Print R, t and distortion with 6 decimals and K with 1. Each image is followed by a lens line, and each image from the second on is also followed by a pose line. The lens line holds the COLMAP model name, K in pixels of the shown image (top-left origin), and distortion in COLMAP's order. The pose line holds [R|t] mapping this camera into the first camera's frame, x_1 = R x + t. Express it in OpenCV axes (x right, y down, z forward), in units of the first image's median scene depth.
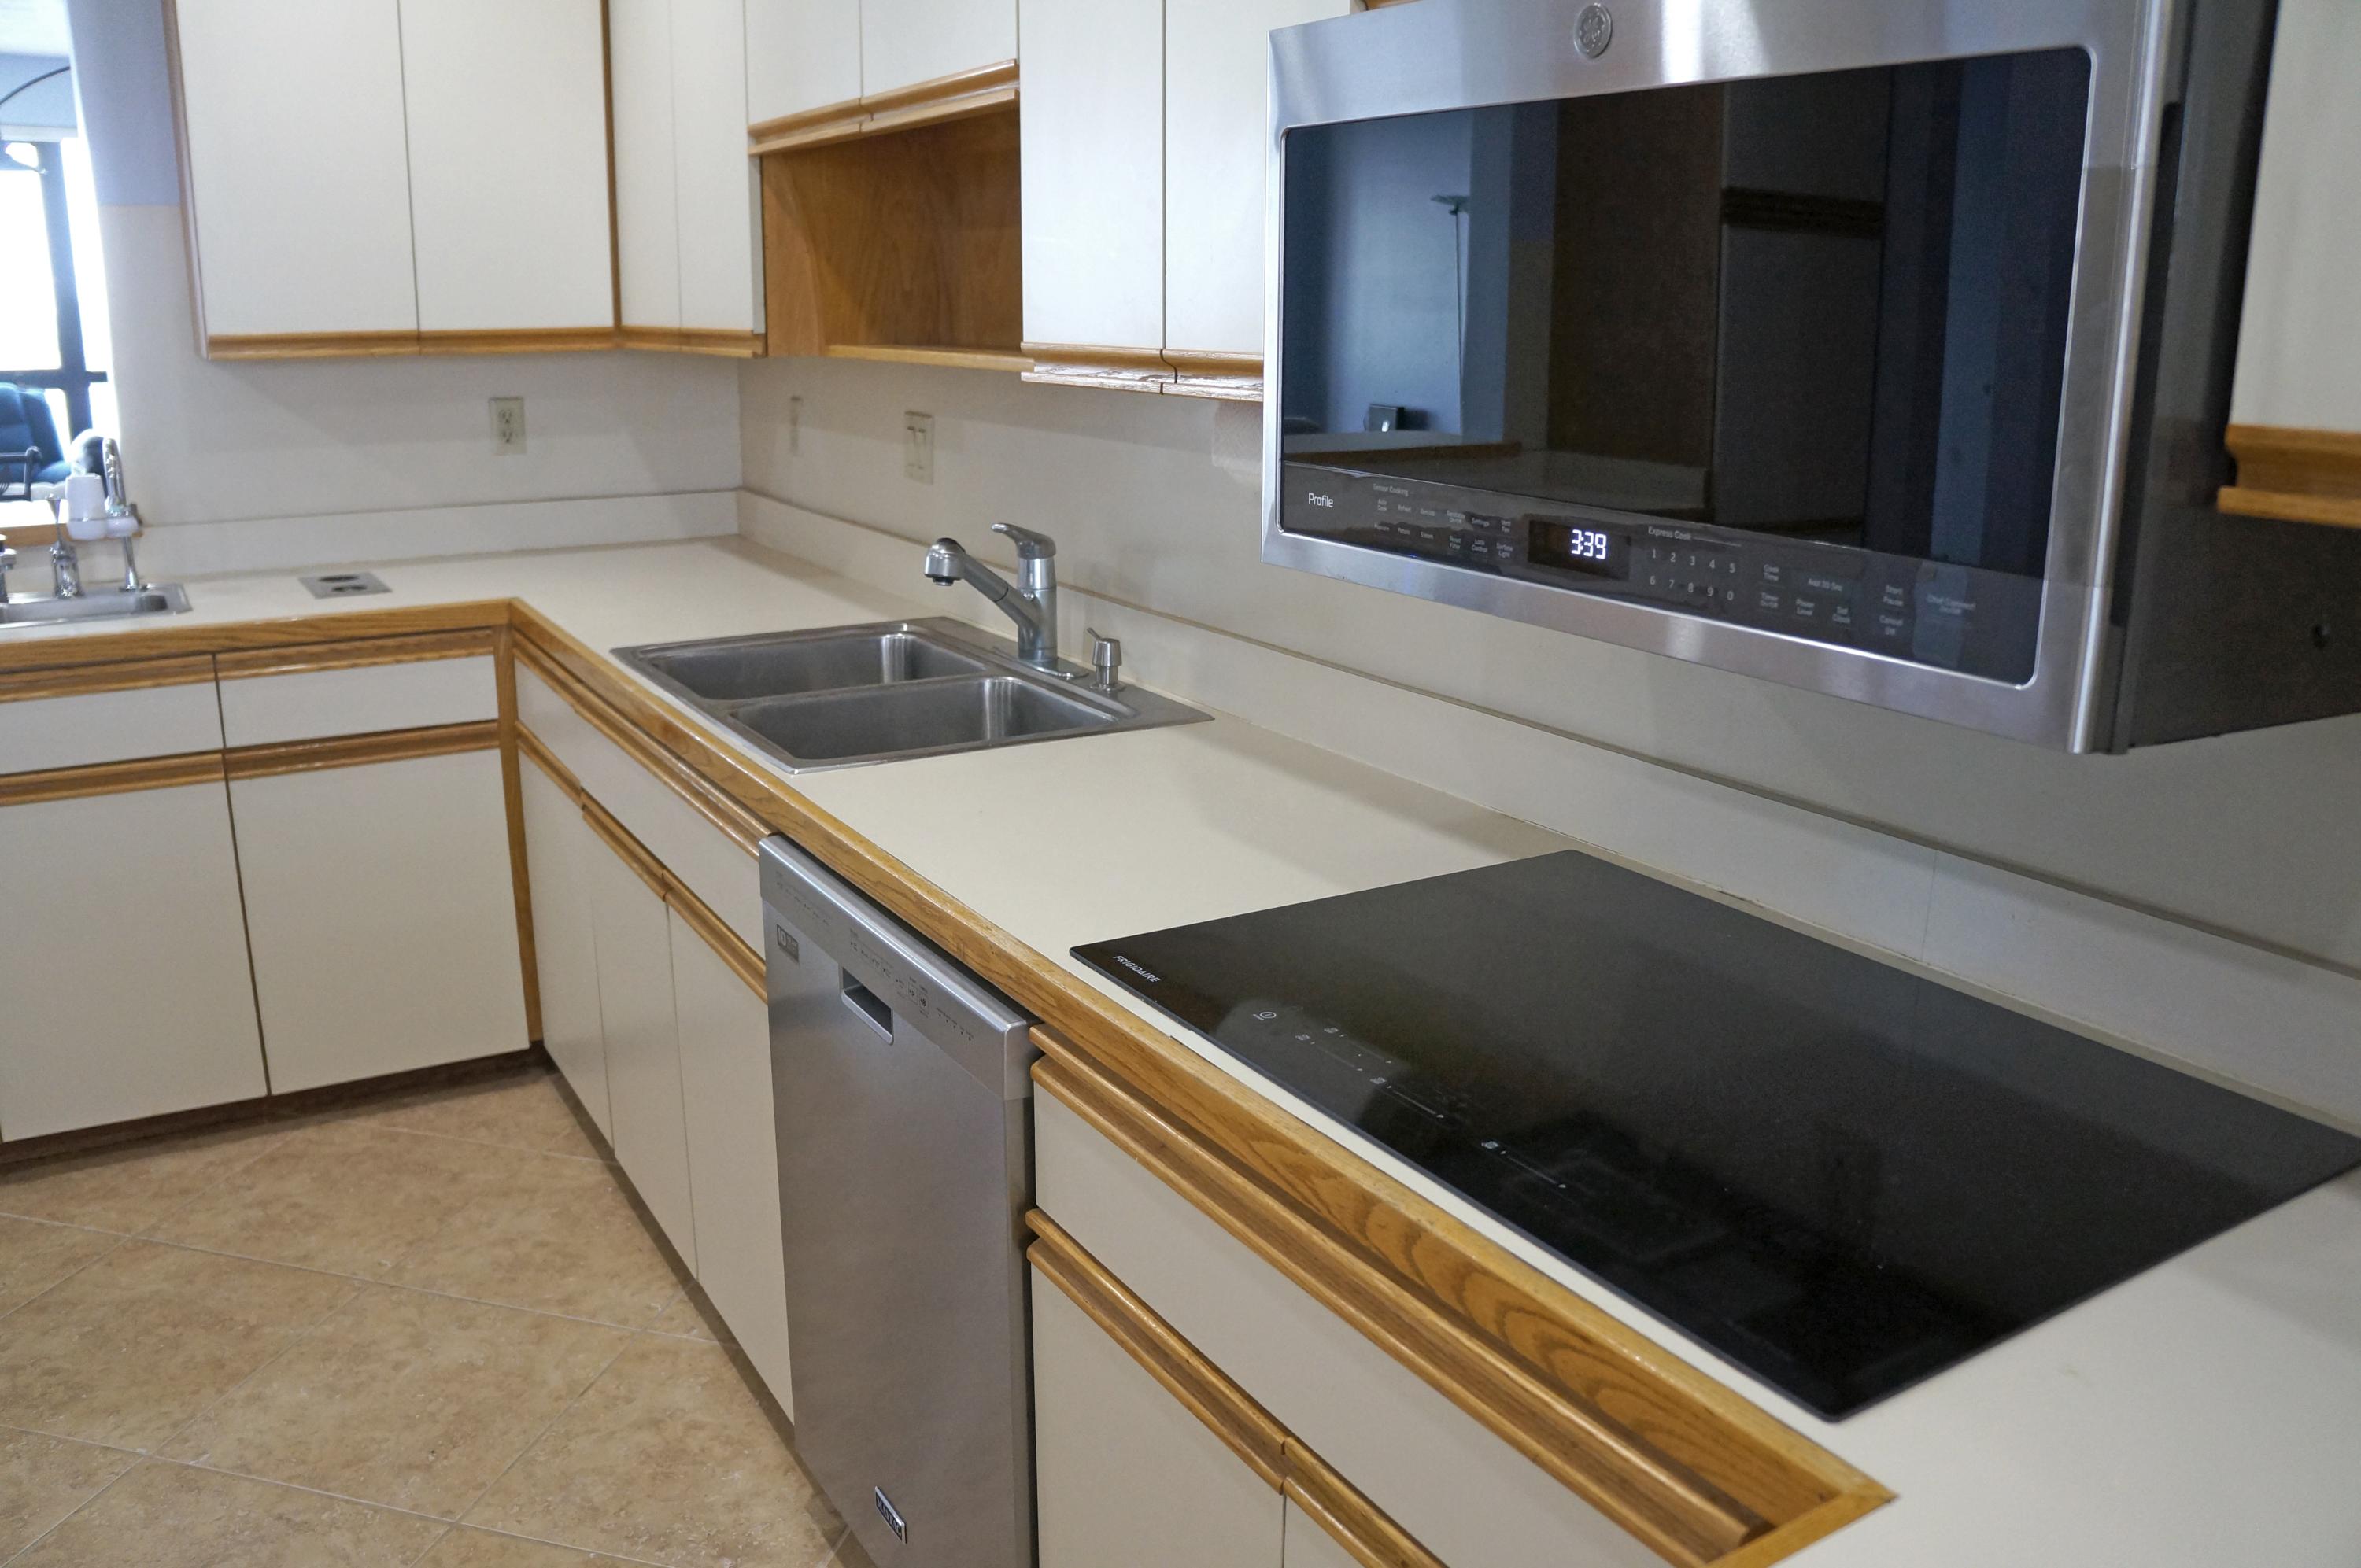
lens RADIAL K [[1871.4, 0, 1211.8], [0, 1871.4, 764.6], [0, 0, 1]] dist [-0.175783, 0.118150]
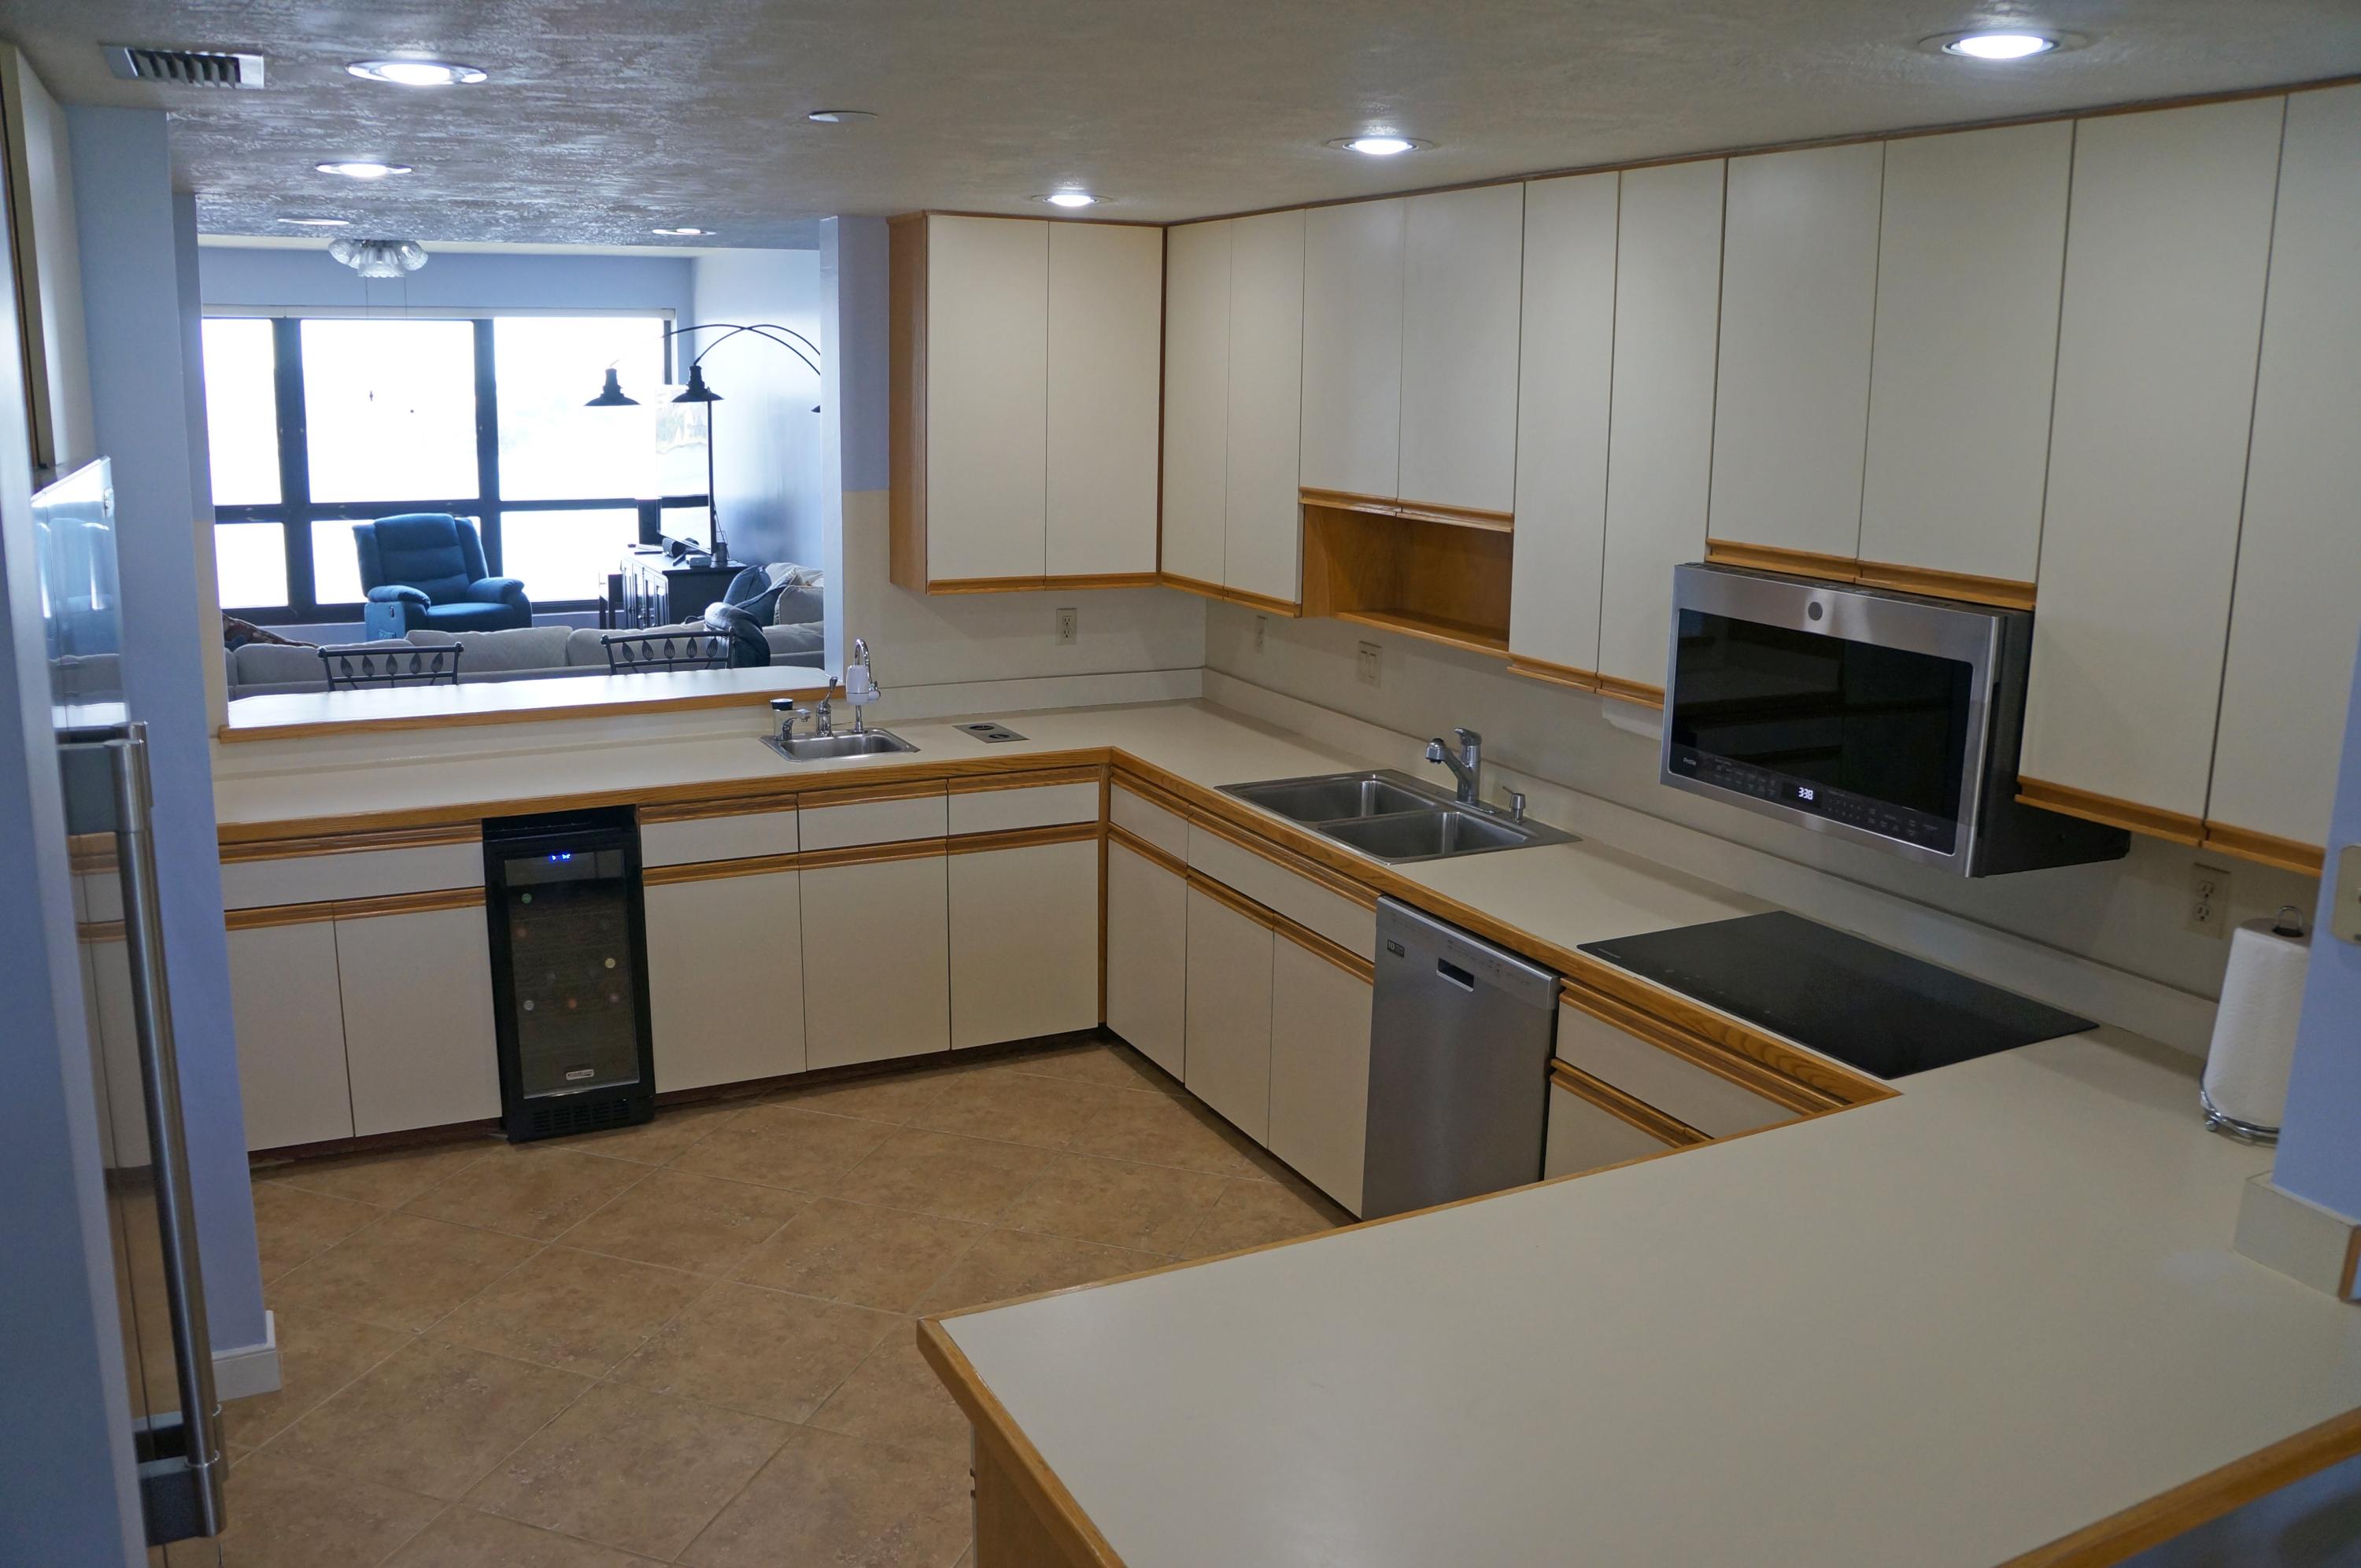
lens RADIAL K [[1871.4, 0, 1211.8], [0, 1871.4, 764.6], [0, 0, 1]] dist [-0.175783, 0.118150]
pose [[0.997536, 0.022794, -0.066347, -0.209230], [-0.025416, 0.998918, -0.038941, -0.014884], [0.065387, 0.040531, 0.997036, -0.749592]]
